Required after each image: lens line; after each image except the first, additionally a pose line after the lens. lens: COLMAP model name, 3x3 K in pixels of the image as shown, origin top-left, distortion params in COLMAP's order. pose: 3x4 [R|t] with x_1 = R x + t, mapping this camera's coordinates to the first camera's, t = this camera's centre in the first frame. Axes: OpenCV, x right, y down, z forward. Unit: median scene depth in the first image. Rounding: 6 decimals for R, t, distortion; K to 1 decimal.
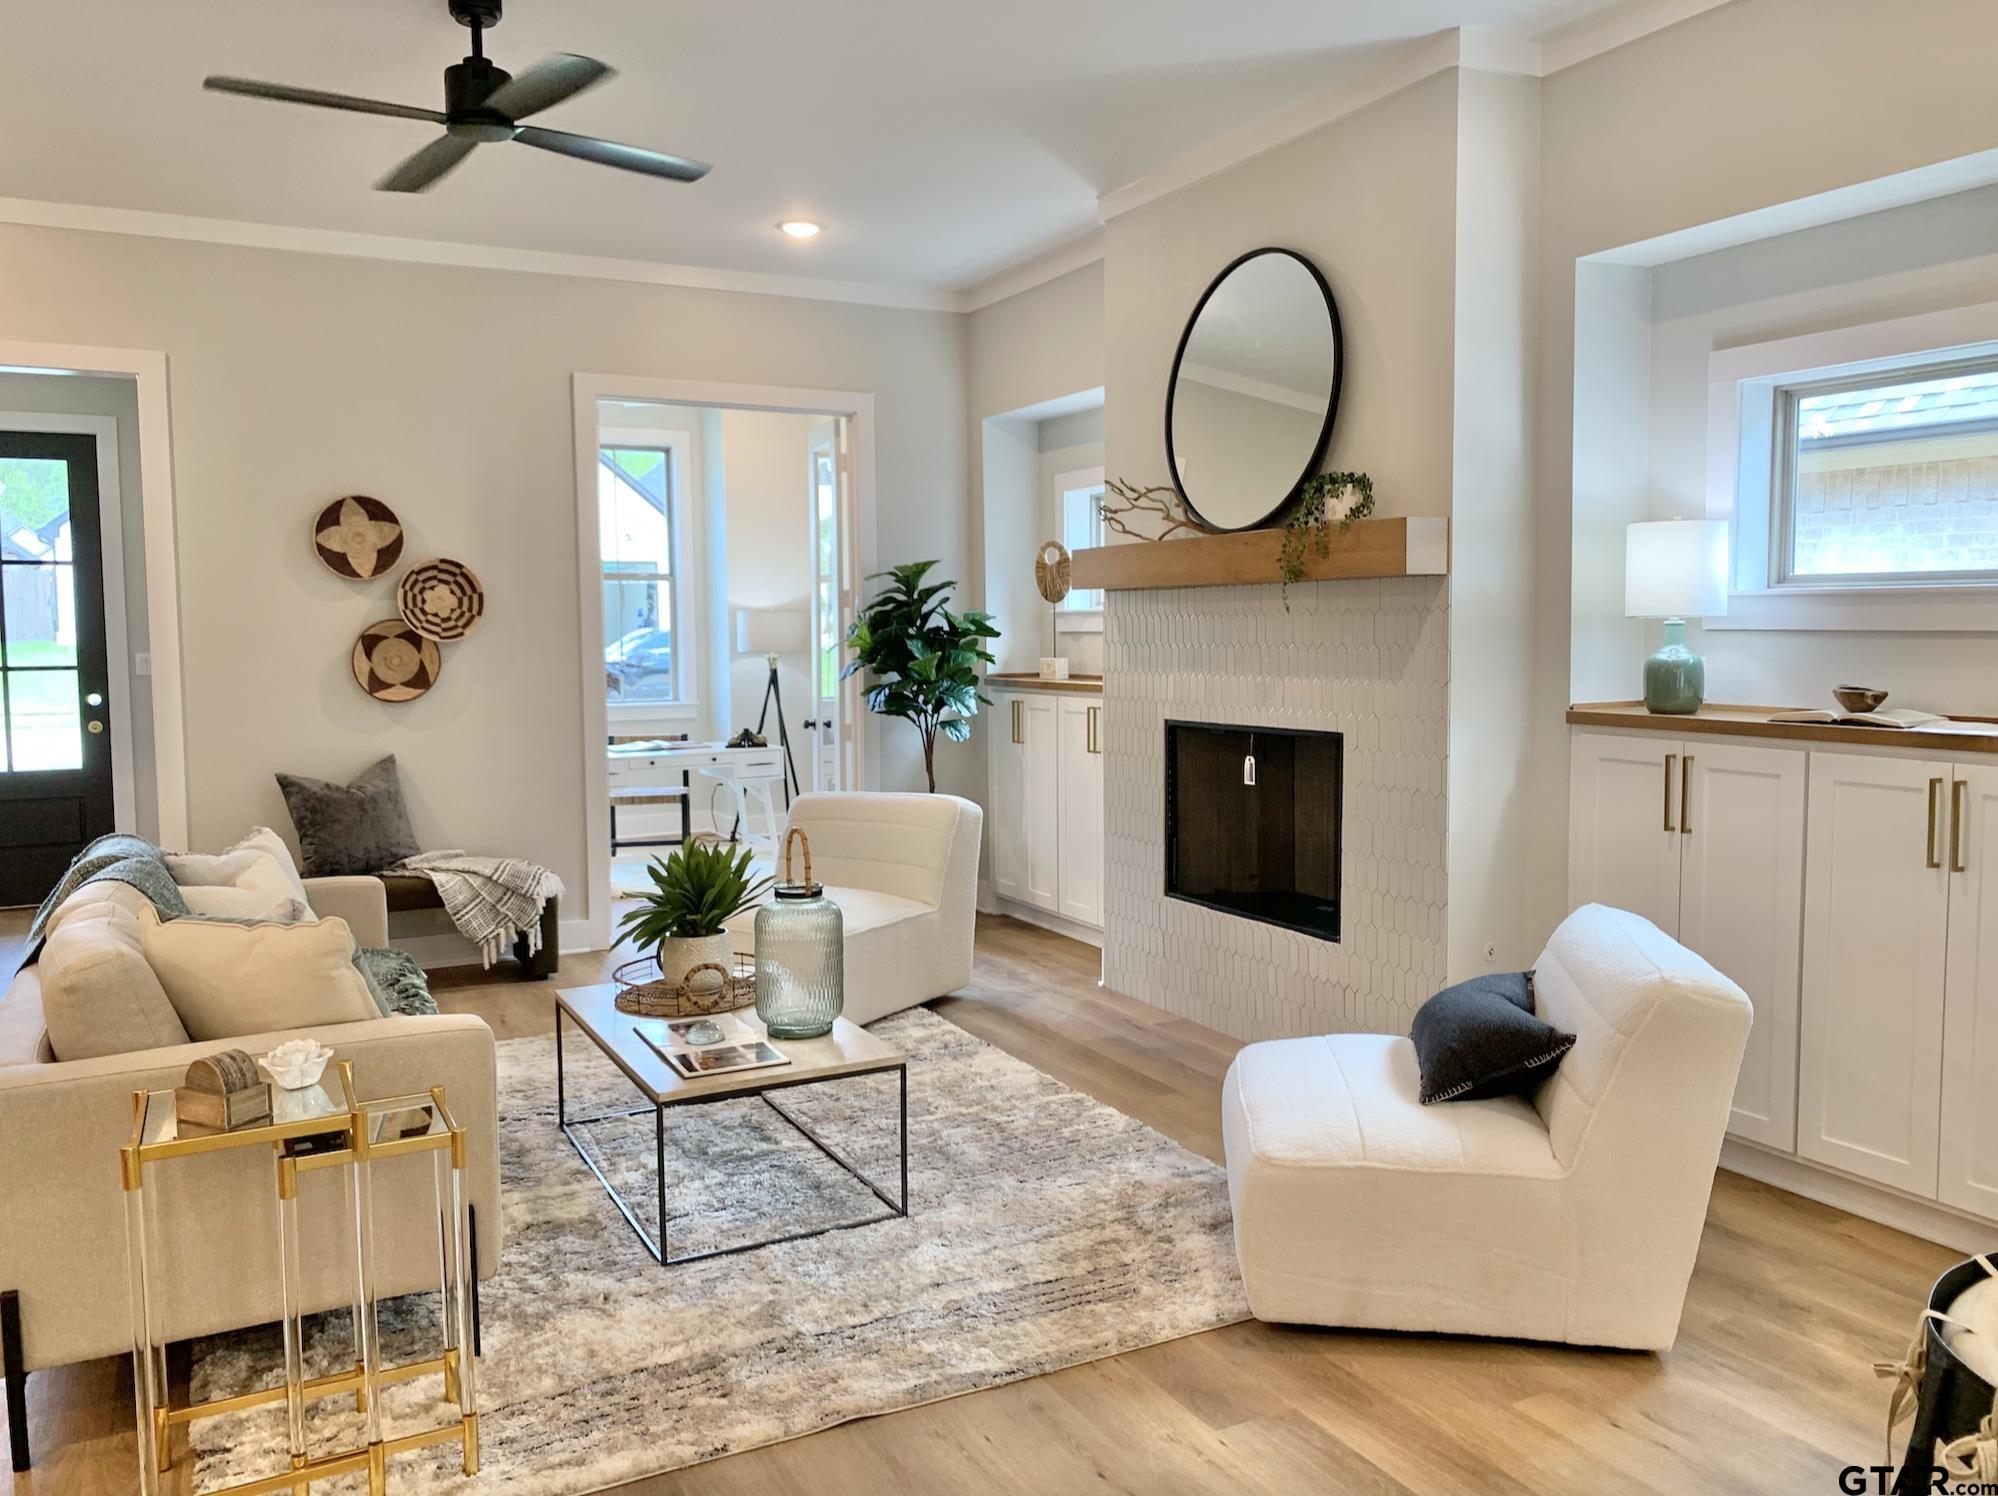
lens RADIAL K [[1519.8, 0, 1002.6], [0, 1519.8, 726.9], [0, 0, 1]] dist [0.038471, -0.096927]
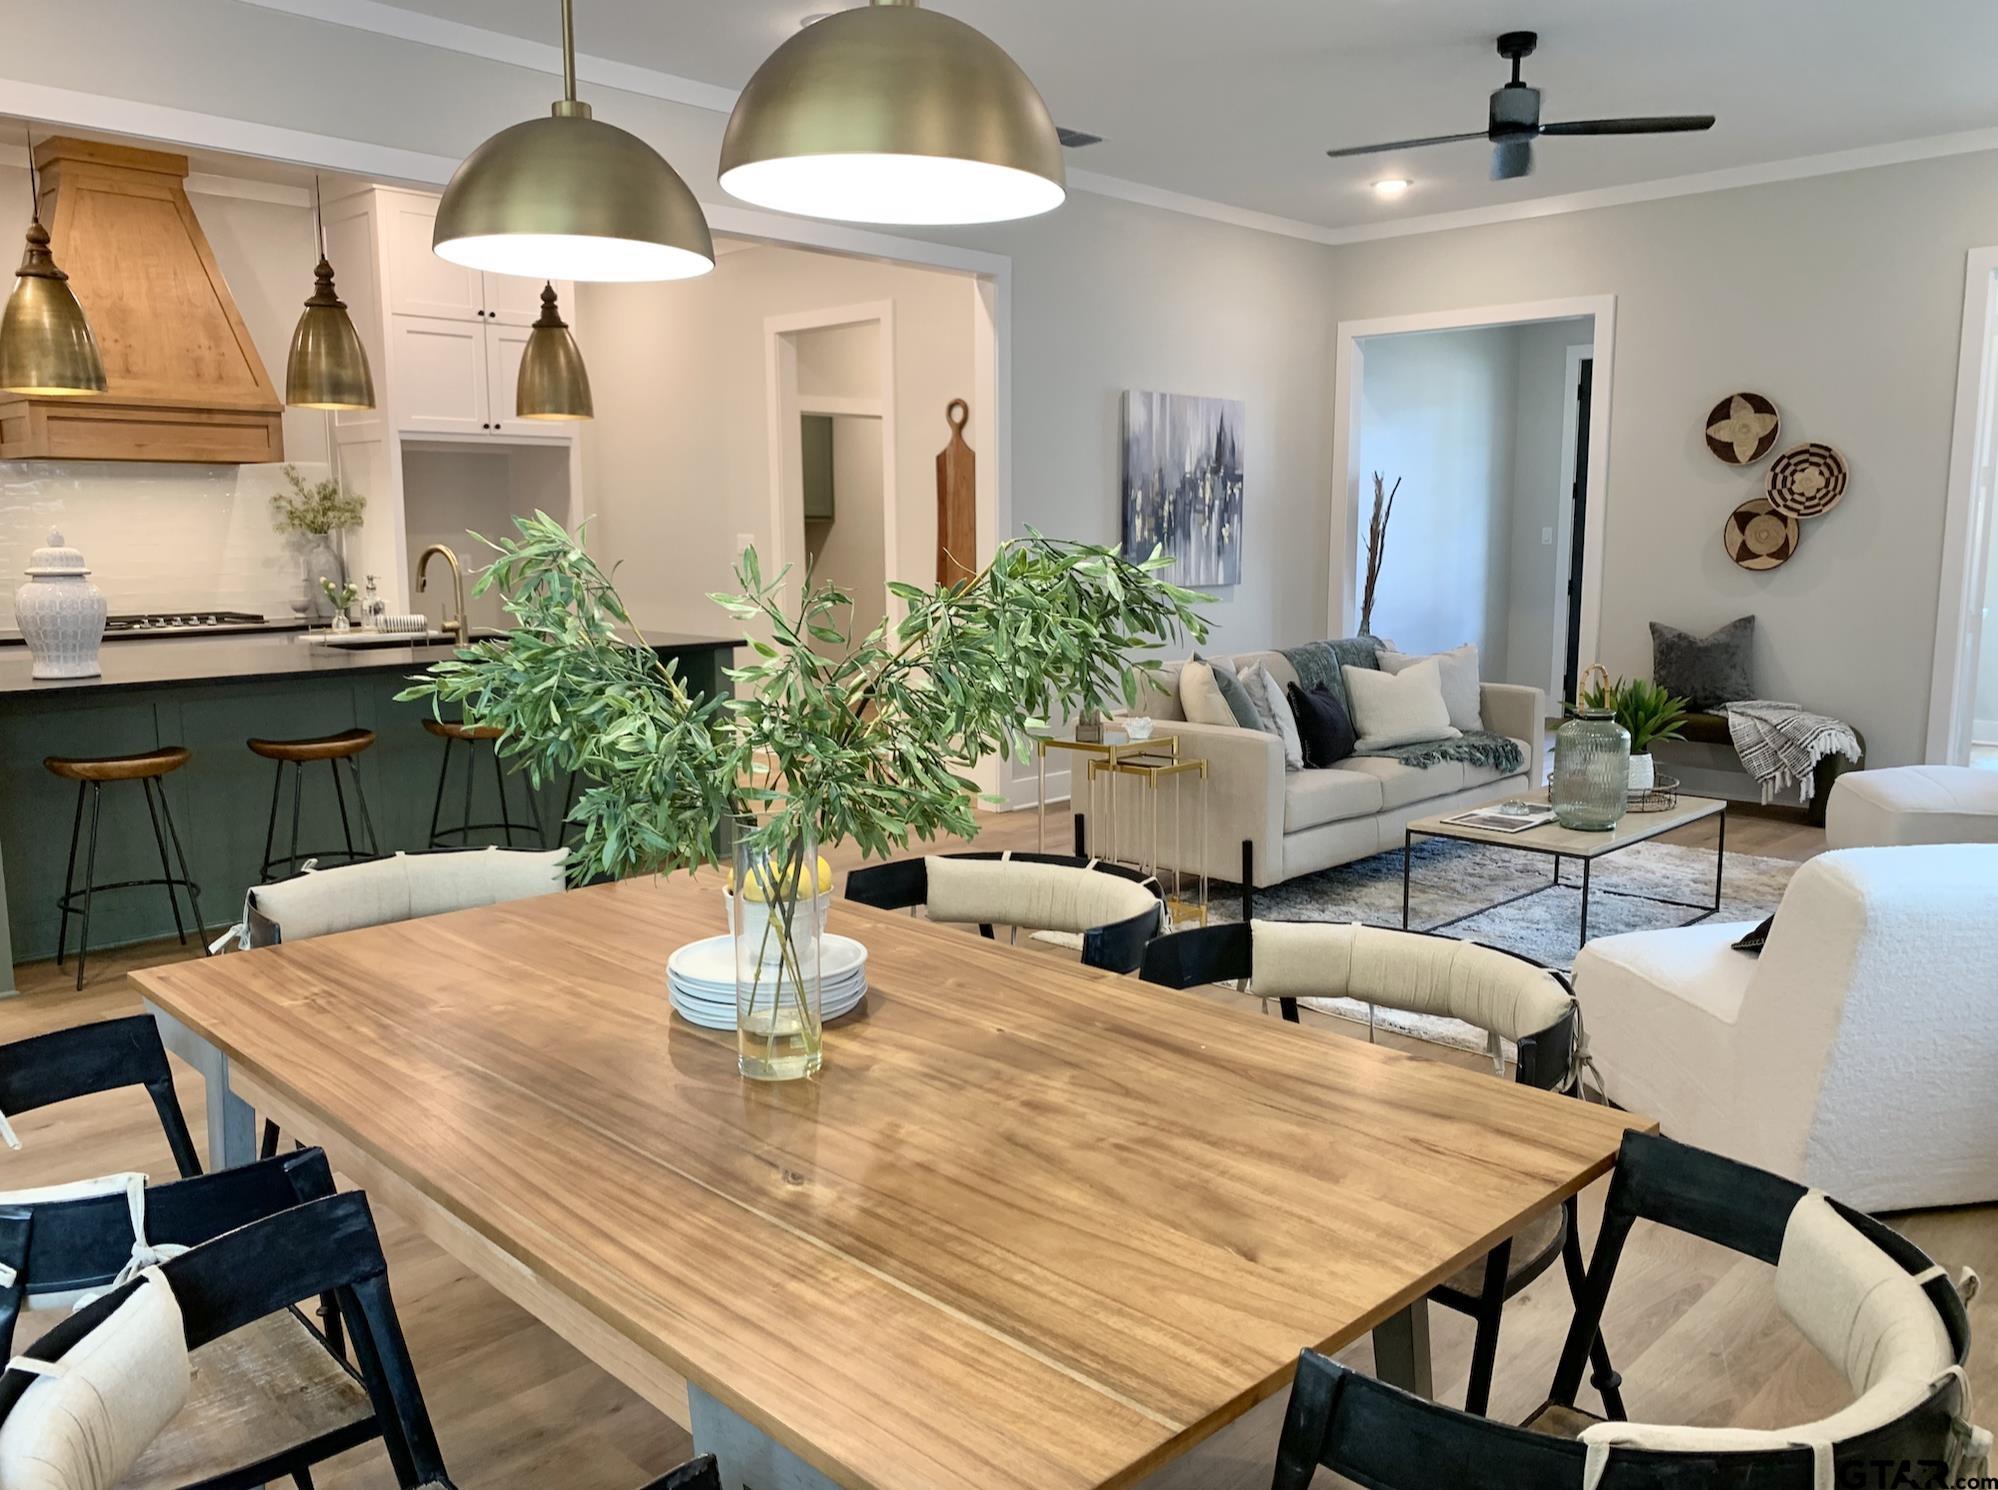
lens RADIAL K [[1512.2, 0, 992.7], [0, 1512.2, 750.3], [0, 0, 1]] dist [0.066751, -0.121475]
pose [[0.297412, 0.147943, -0.943217, 0.547969], [-0.063724, 0.988794, 0.134999, -0.000317], [0.952620, 0.019955, 0.303507, 0.091412]]
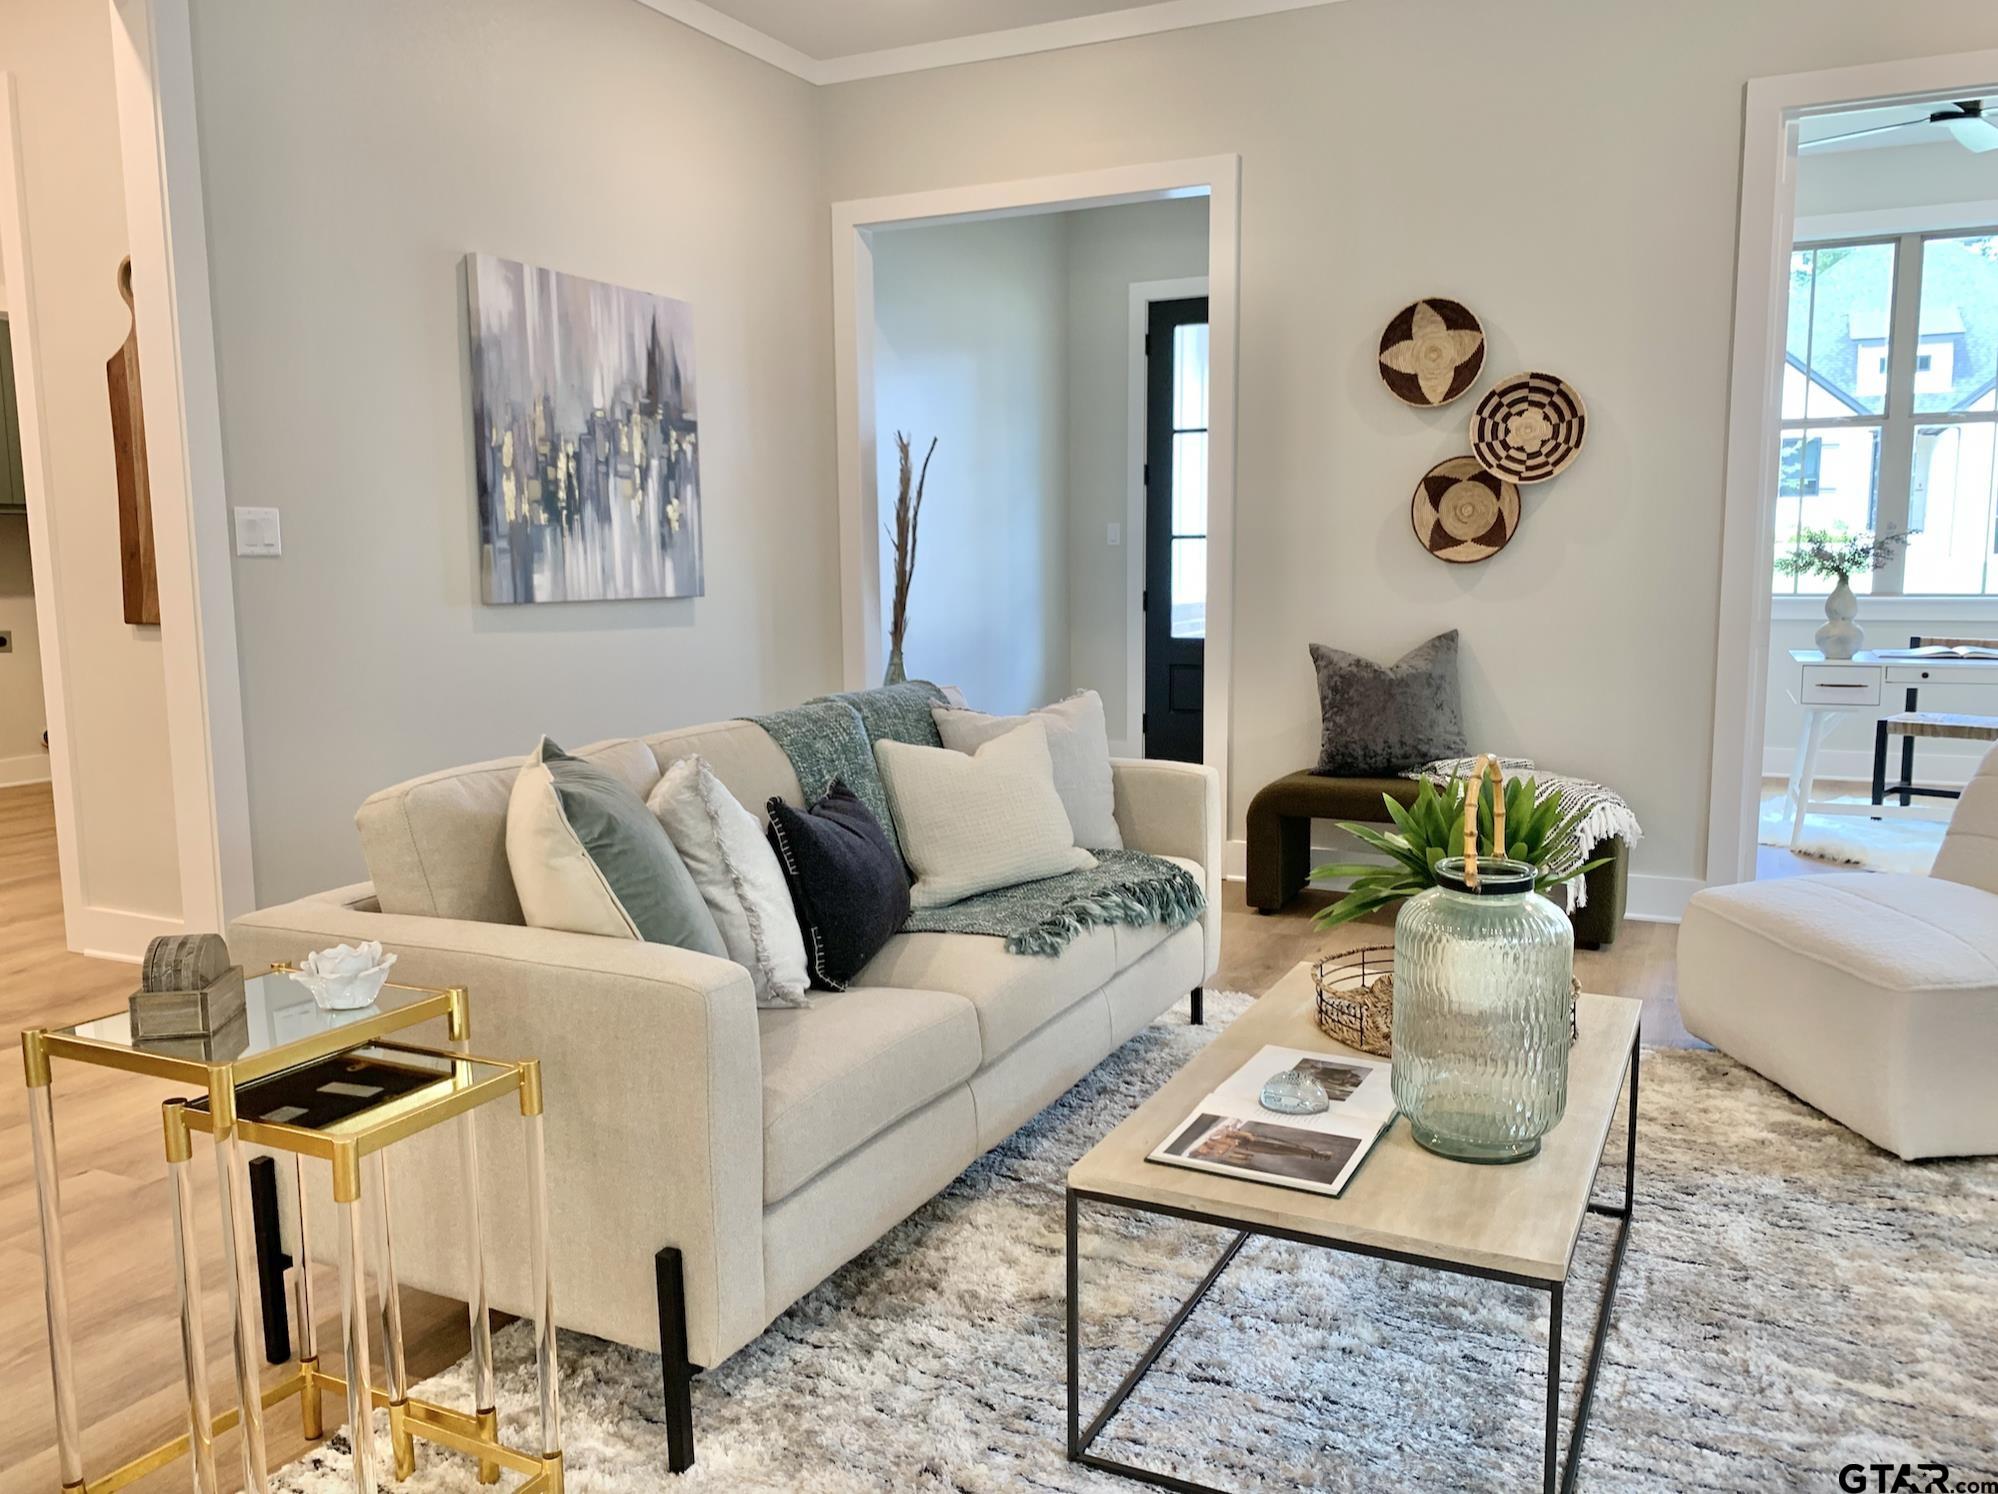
lens RADIAL K [[1537.5, 0, 1008.5], [0, 1537.5, 747.2], [0, 0, 1]] dist [0.056944, -0.095564]
pose [[0.587460, 0.109512, -0.801809, 0.114425], [-0.052229, 0.993866, 0.097478, 0.012677], [0.807566, -0.015387, 0.589577, 0.339132]]
